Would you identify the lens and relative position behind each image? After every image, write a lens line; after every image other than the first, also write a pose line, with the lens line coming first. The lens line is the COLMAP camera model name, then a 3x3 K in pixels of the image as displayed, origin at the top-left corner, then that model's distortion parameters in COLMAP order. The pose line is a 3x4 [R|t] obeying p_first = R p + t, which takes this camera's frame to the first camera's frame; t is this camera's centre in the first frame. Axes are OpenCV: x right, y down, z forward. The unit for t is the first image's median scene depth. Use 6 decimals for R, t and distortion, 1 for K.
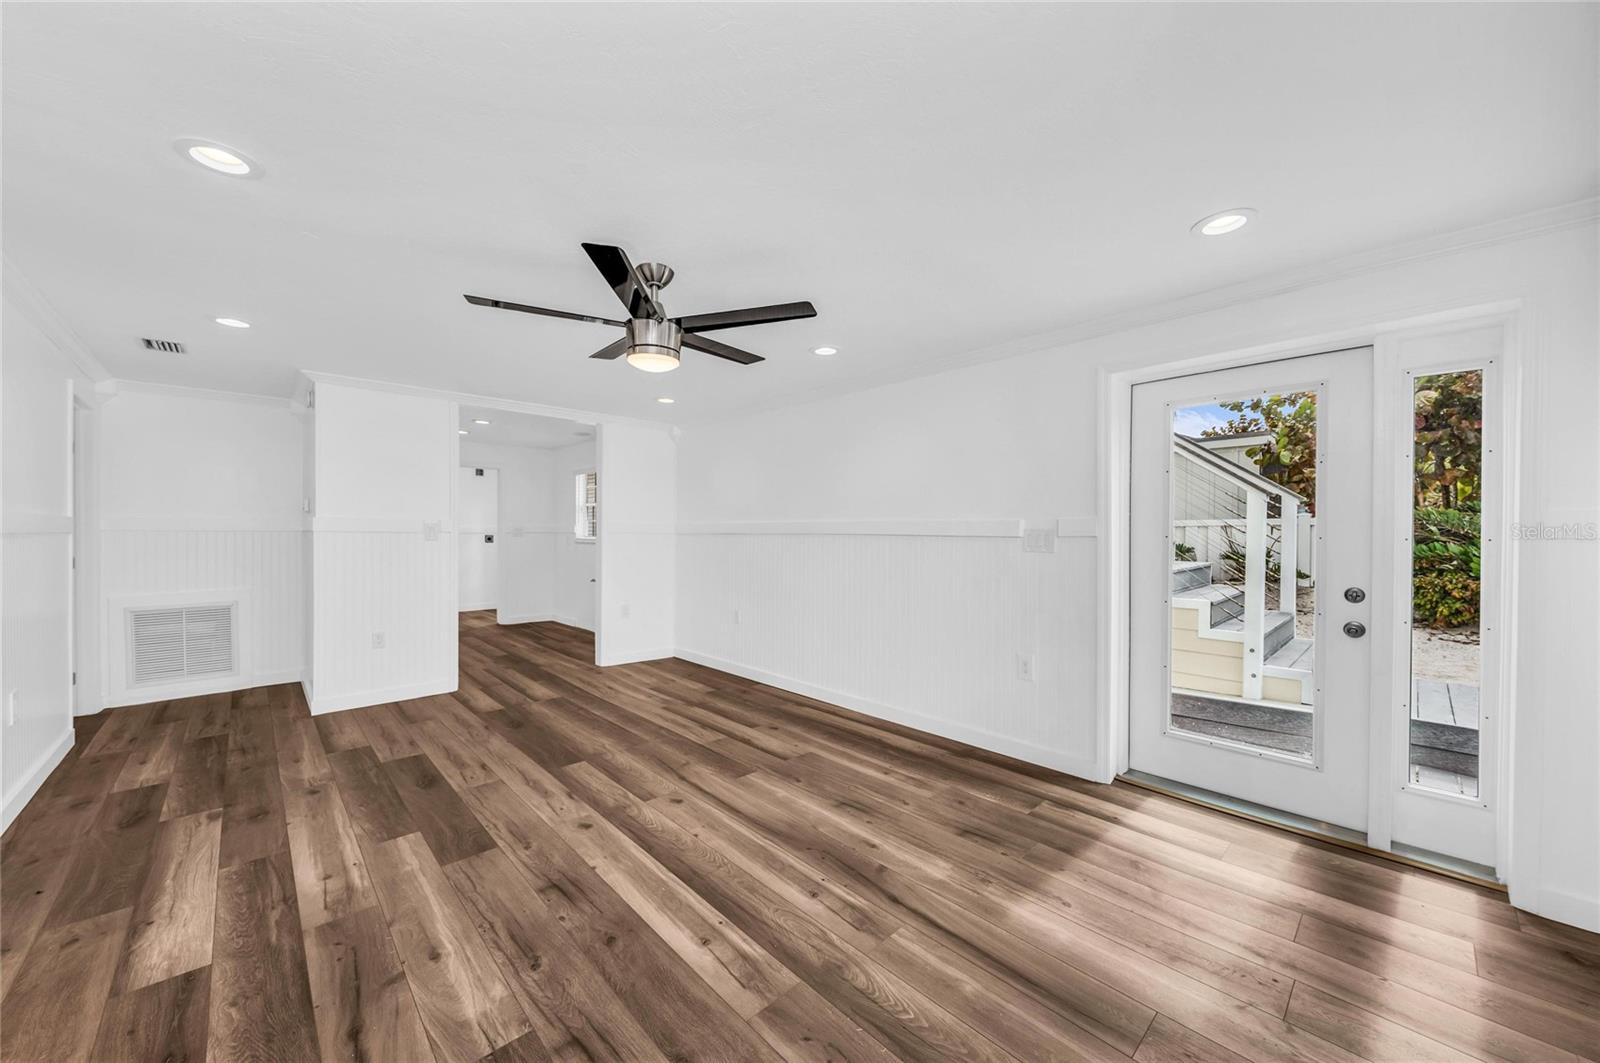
lens RADIAL K [[588.1, 0, 801.6], [0, 588.1, 536.7], [0, 0, 1]] dist [0.010963, -0.007894]
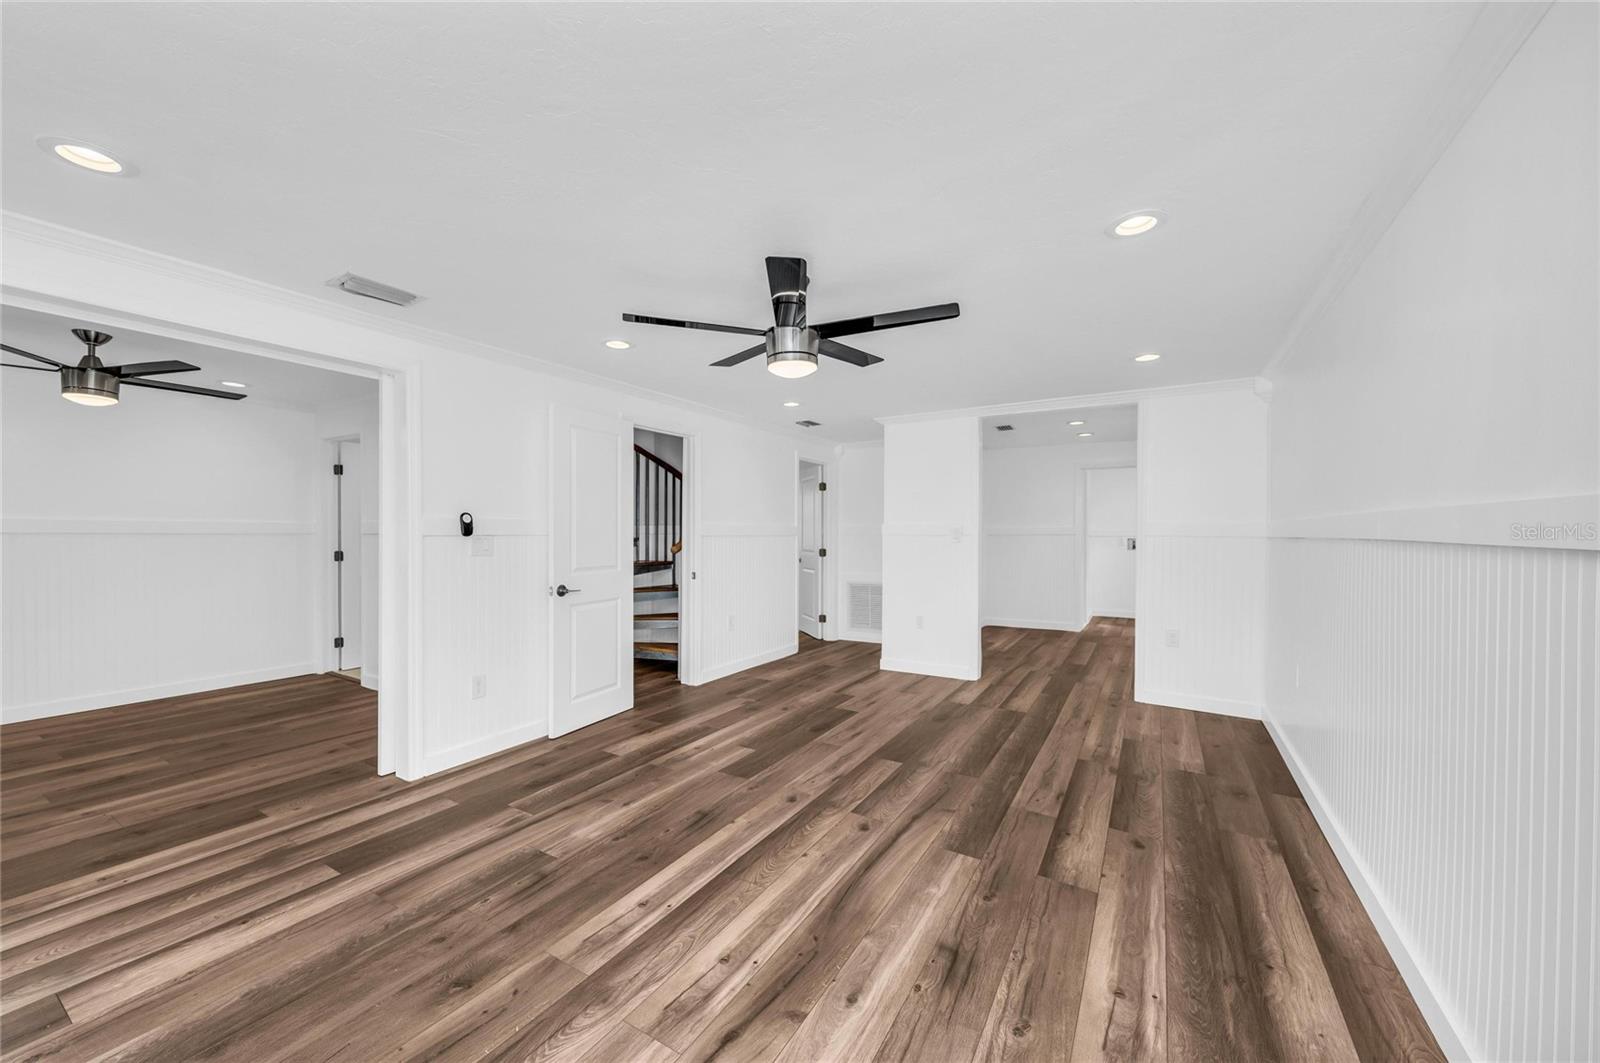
lens RADIAL K [[588.1, 0, 801.6], [0, 588.1, 536.7], [0, 0, 1]] dist [0.010963, -0.007894]
pose [[0.263218, 0.002466, -0.964733, 0.686348], [-0.008927, 0.999960, 0.000120, -0.011179], [0.964695, 0.008581, 0.263229, 0.680436]]
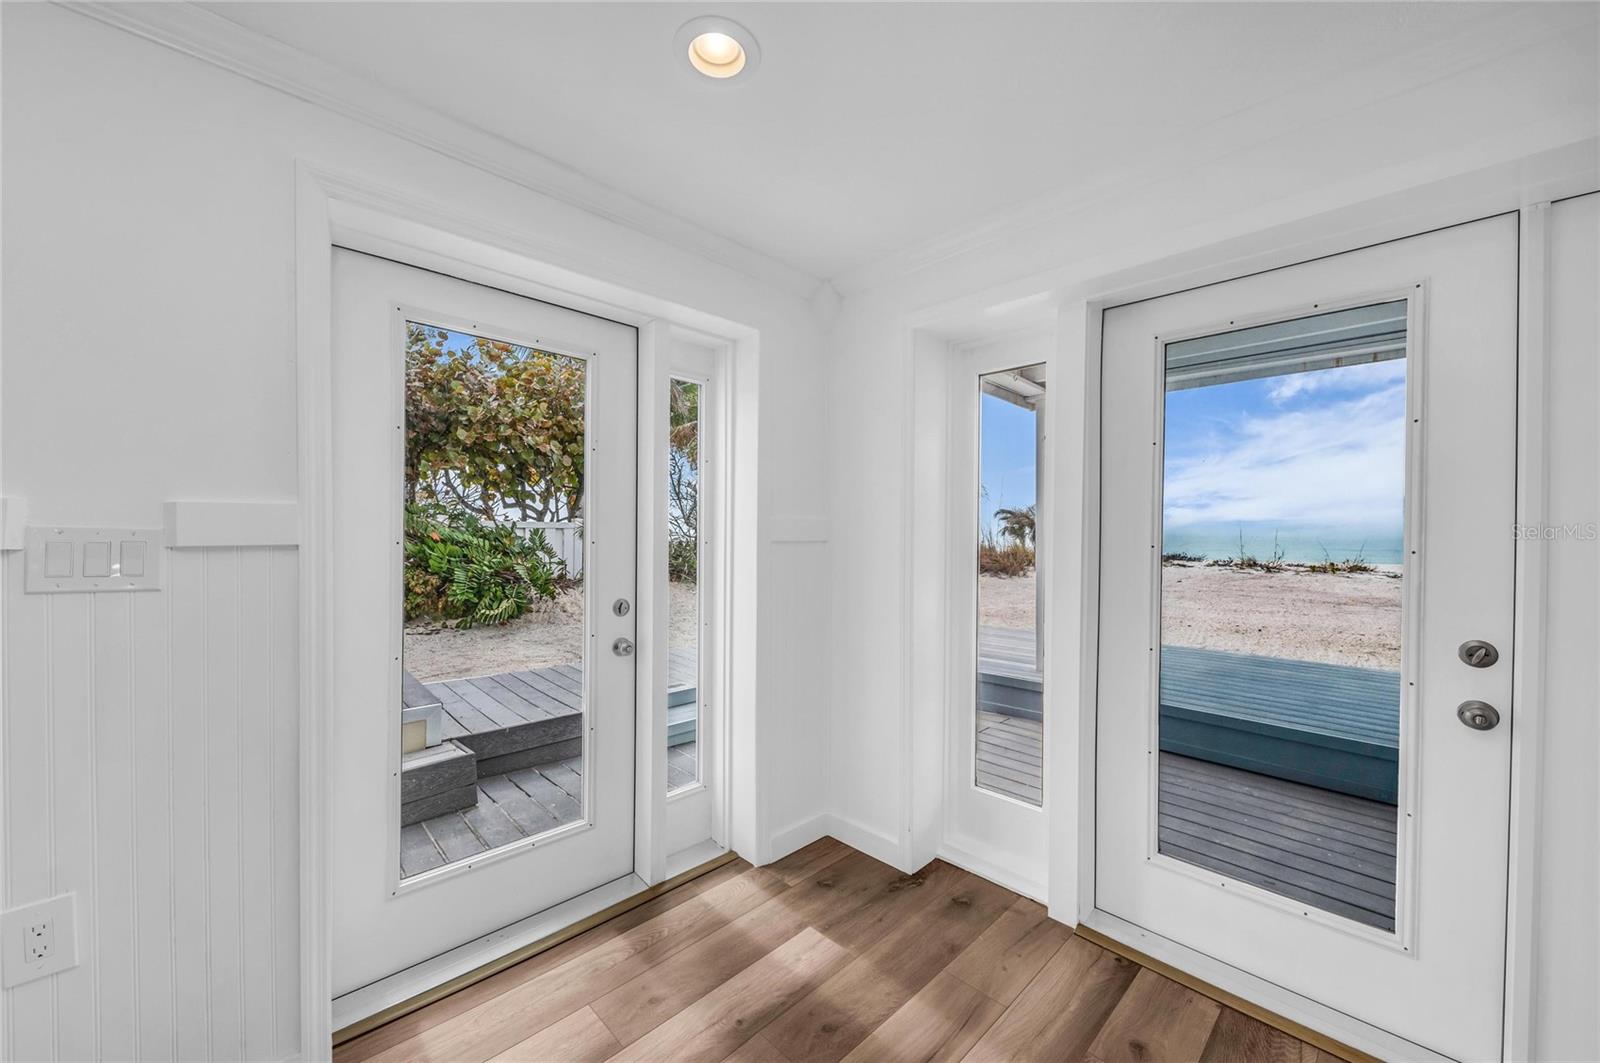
lens RADIAL K [[588.1, 0, 801.6], [0, 588.1, 536.7], [0, 0, 1]] dist [0.010963, -0.007894]
pose [[-0.011462, -0.007840, 0.999904, 0.053464], [0.001900, 0.999967, 0.007862, -0.015587], [-0.999933, 0.001990, -0.011447, 0.711643]]
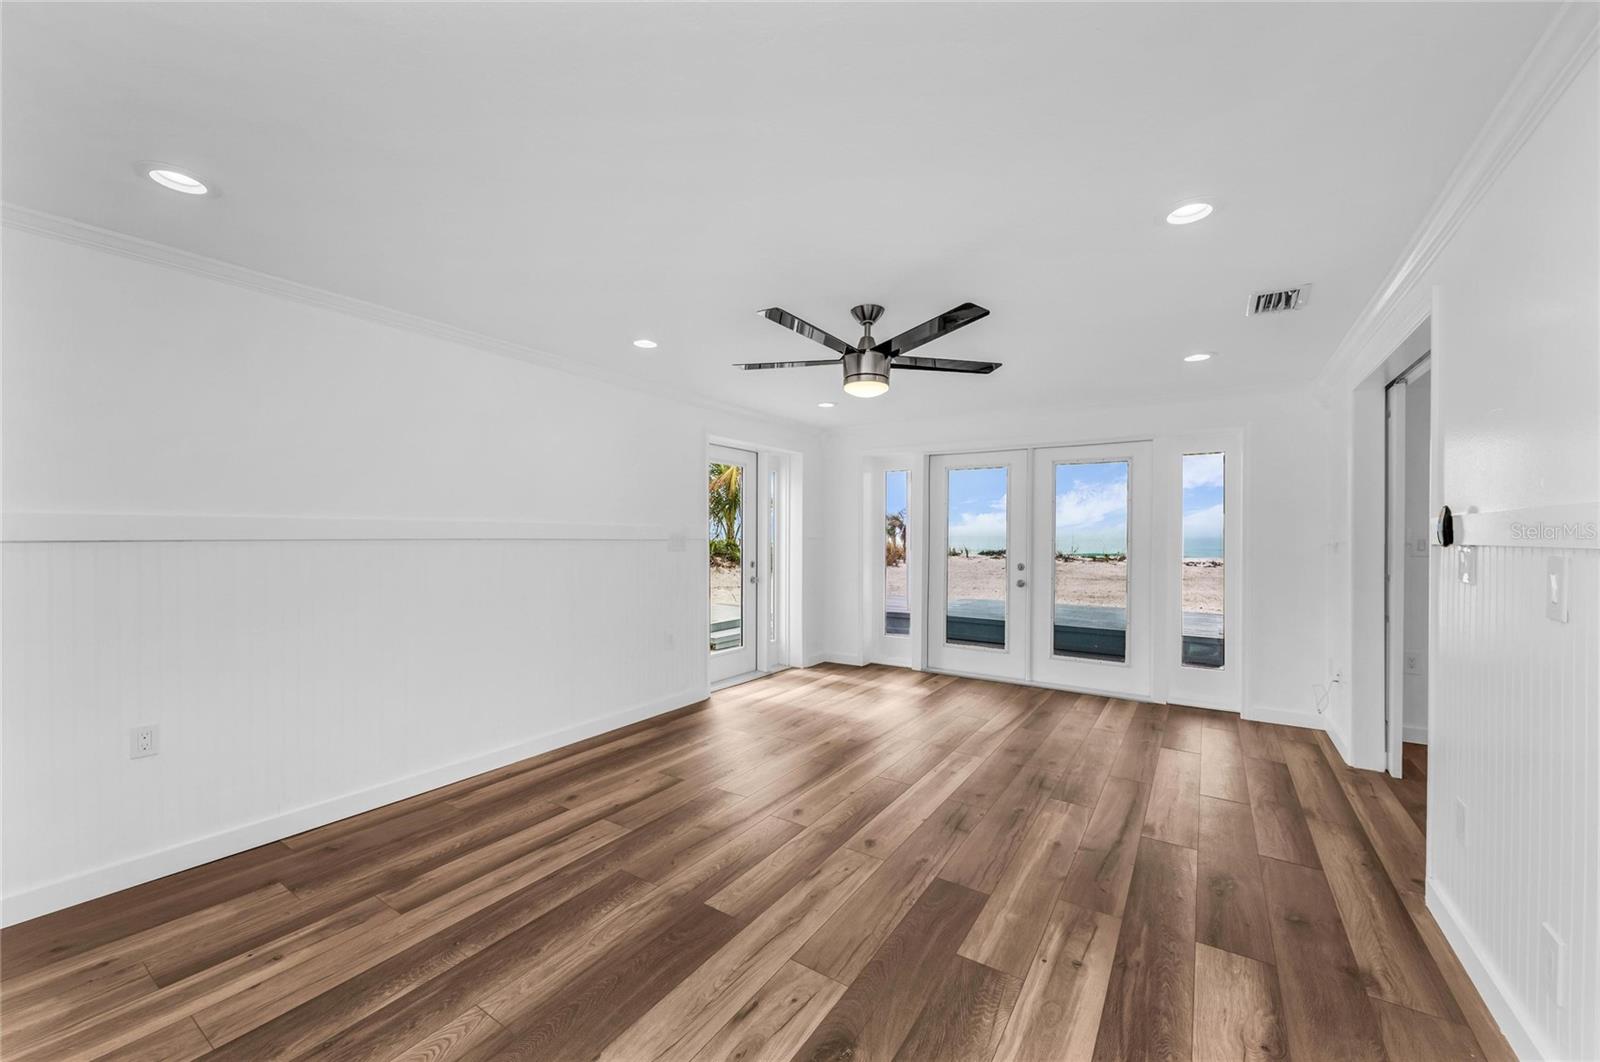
lens RADIAL K [[588.1, 0, 801.6], [0, 588.1, 536.2], [0, 0, 1]] dist [0.010963, -0.007894]
pose [[-0.215132, -0.006356, 0.976564, -1.231381], [0.004063, 0.999964, 0.007404, -0.027189], [-0.976576, 0.005561, -0.215099, 1.252354]]
